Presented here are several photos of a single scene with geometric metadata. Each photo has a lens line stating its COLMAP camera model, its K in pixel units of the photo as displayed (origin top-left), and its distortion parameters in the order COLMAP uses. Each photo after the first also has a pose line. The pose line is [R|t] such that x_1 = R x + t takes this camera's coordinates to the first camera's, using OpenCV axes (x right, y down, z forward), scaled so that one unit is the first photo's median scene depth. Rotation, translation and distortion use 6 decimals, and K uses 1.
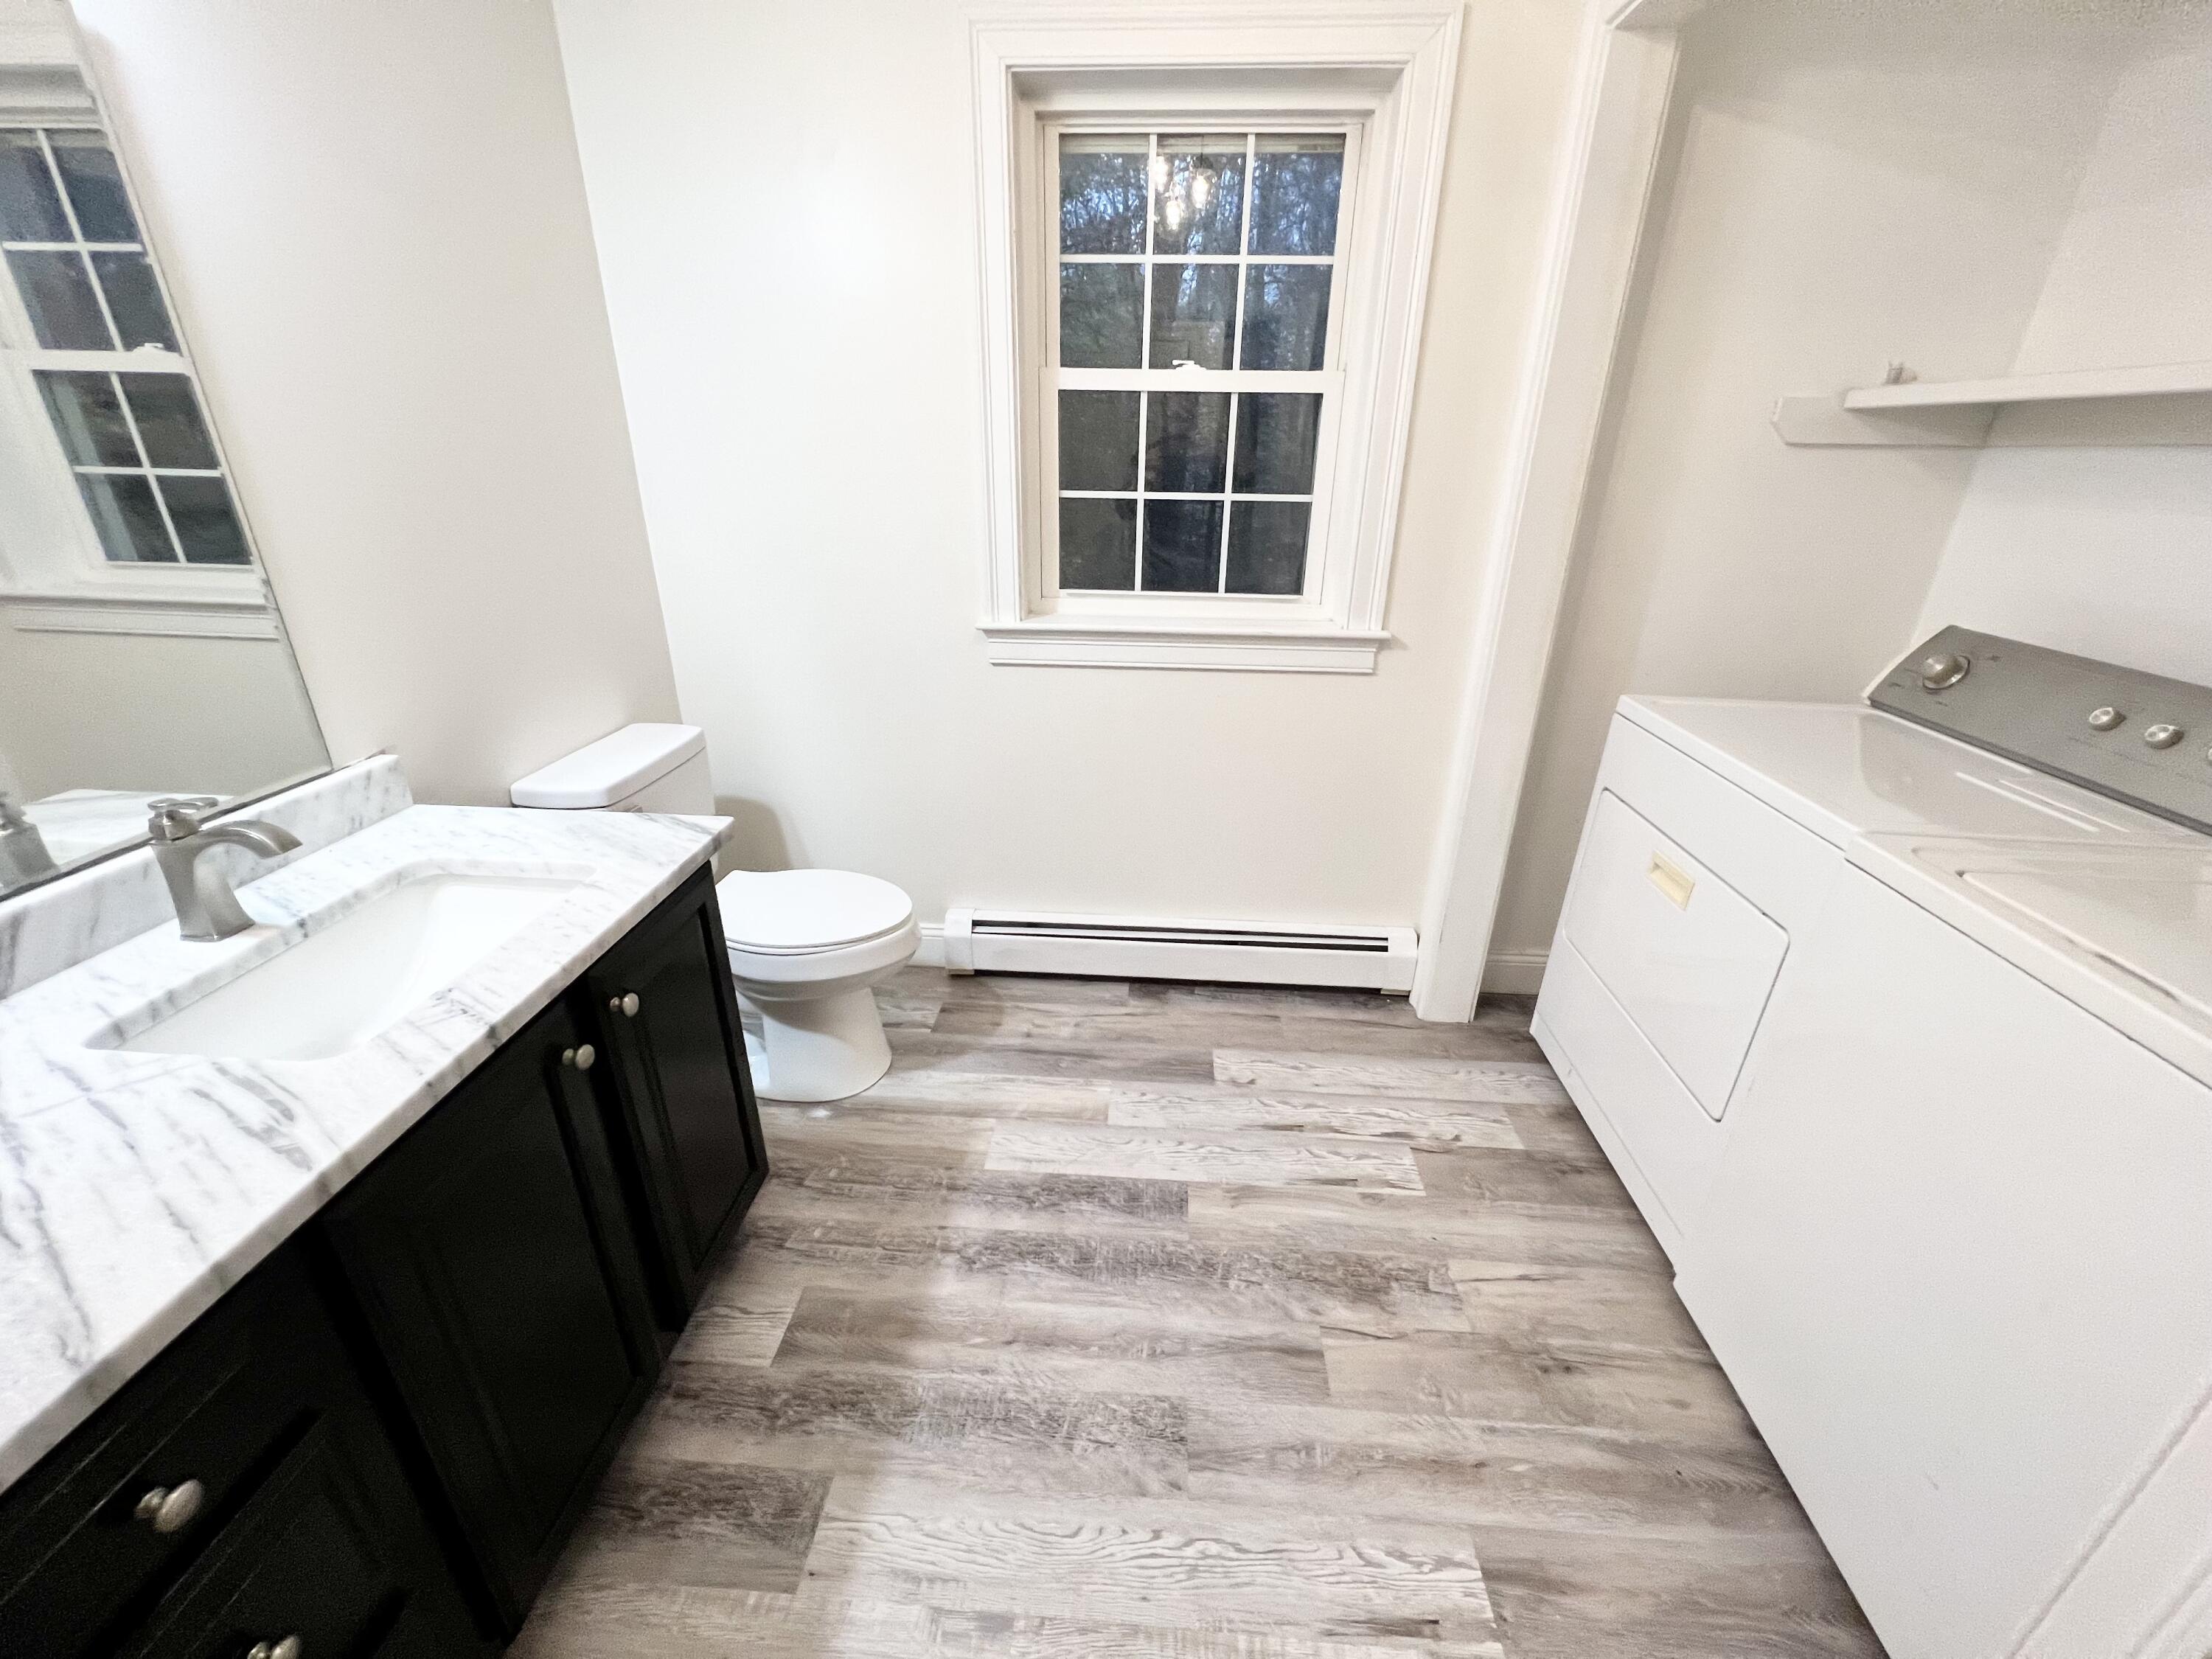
lens RADIAL K [[889.7, 0, 1102.7], [0, 889.7, 829.1], [0, 0, 1]] dist [-0.001906, 0.000093]
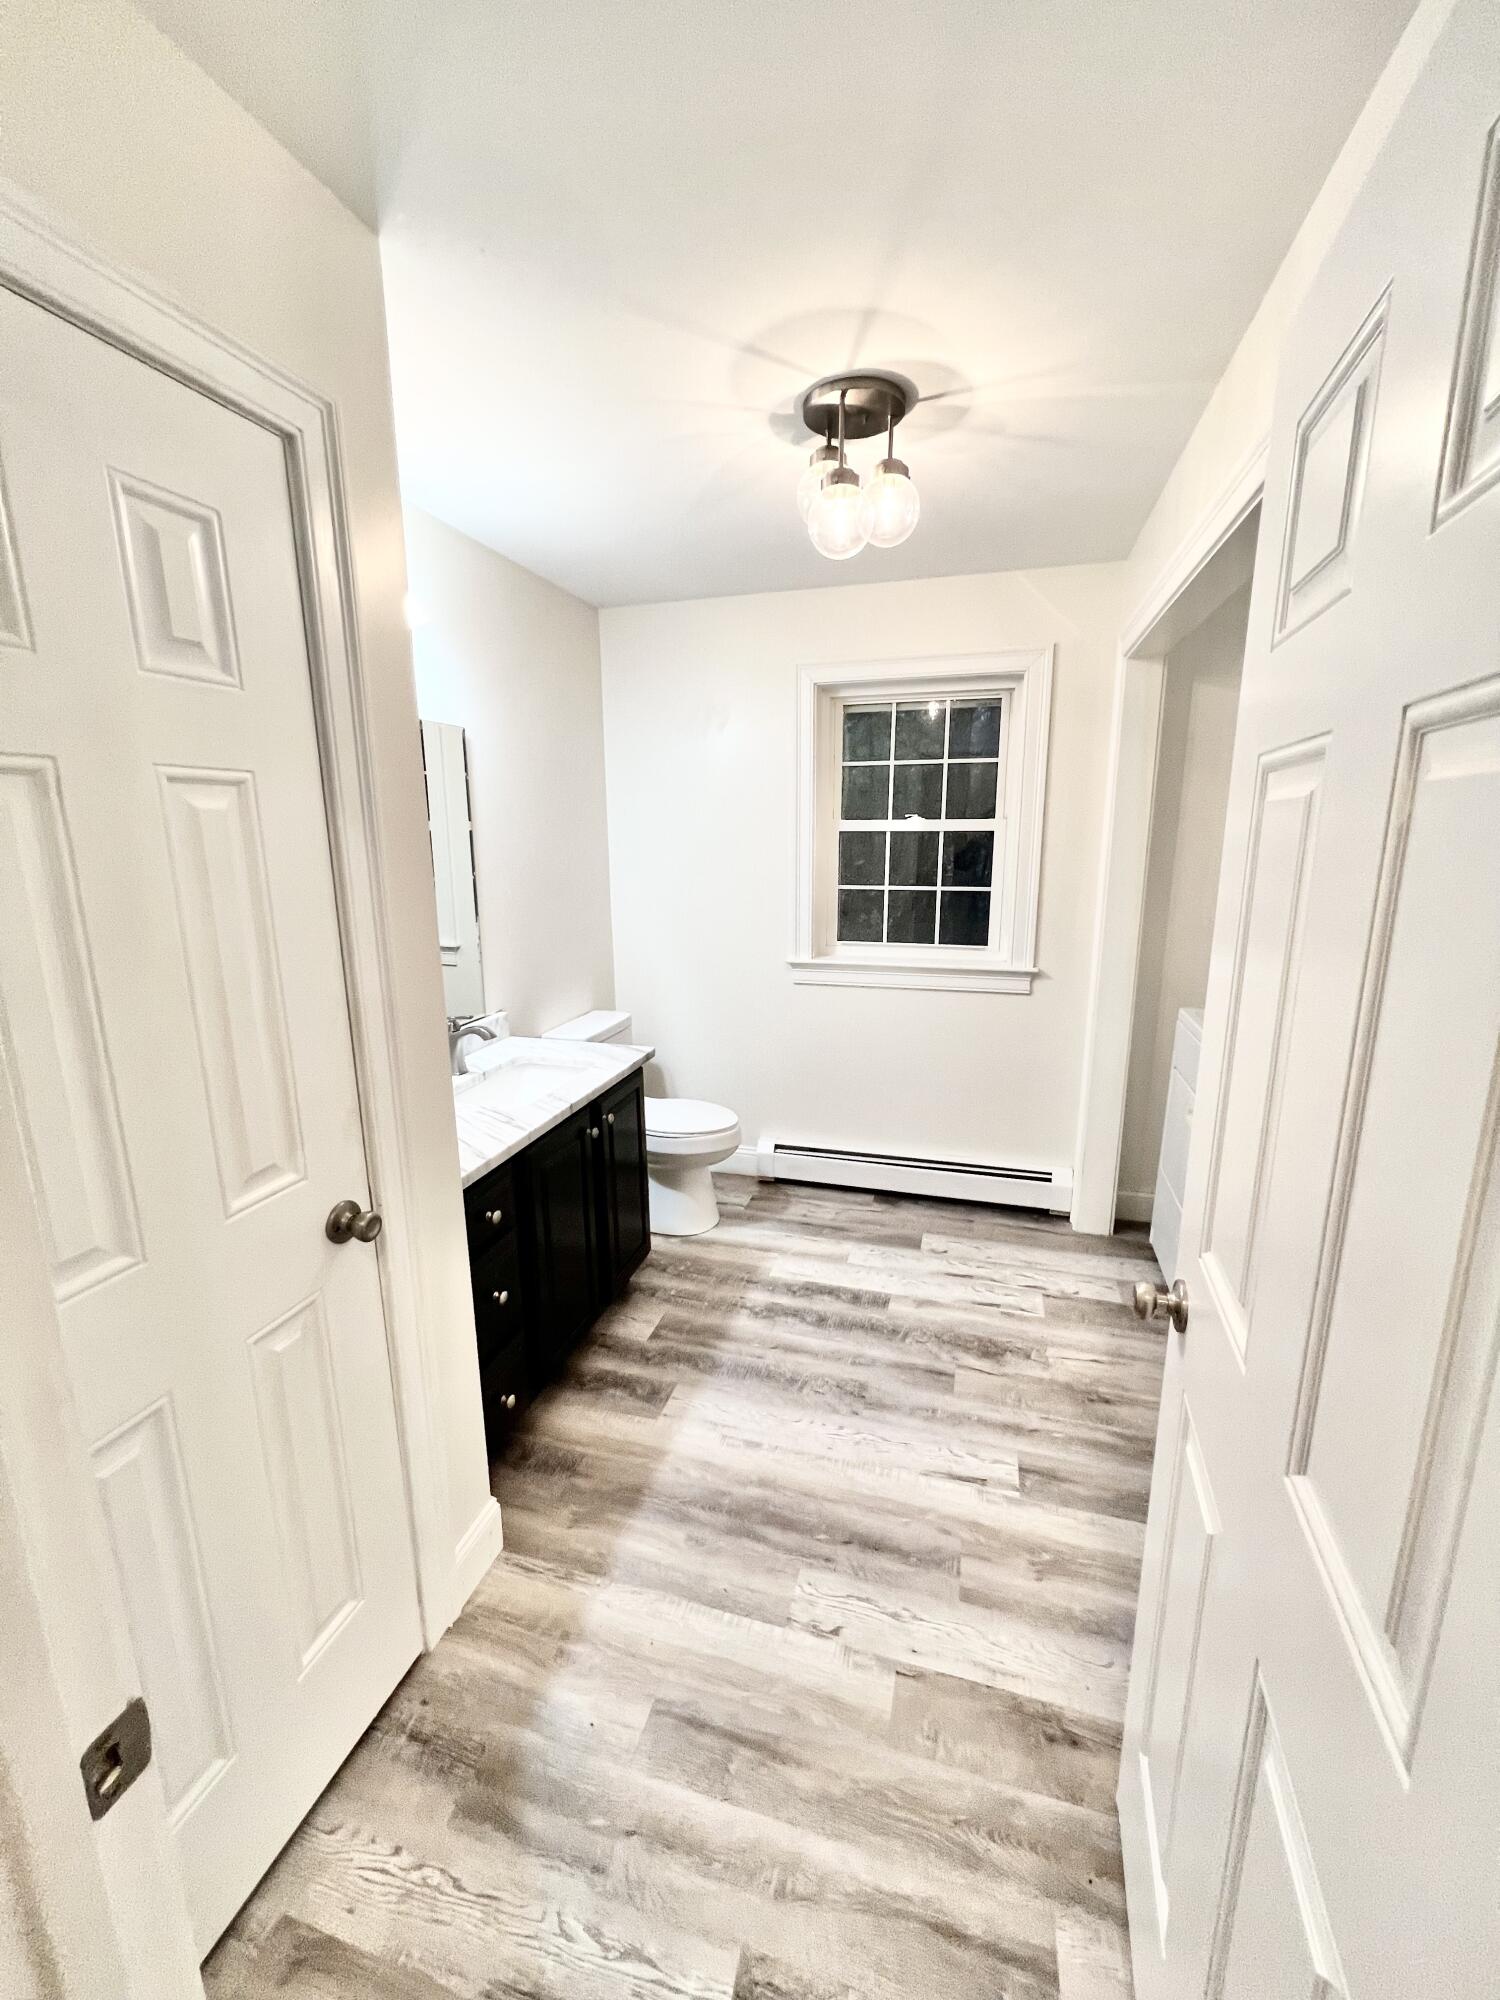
lens RADIAL K [[804.5, 0, 747.5], [0, 804.5, 1000.4], [0, 0, 1]] dist [-0.001906, 0.000093]
pose [[0.976313, 0.026431, -0.214742, 0.138766], [-0.067121, 0.980543, -0.184473, 0.157431], [0.205688, 0.194517, 0.959091, -0.561276]]
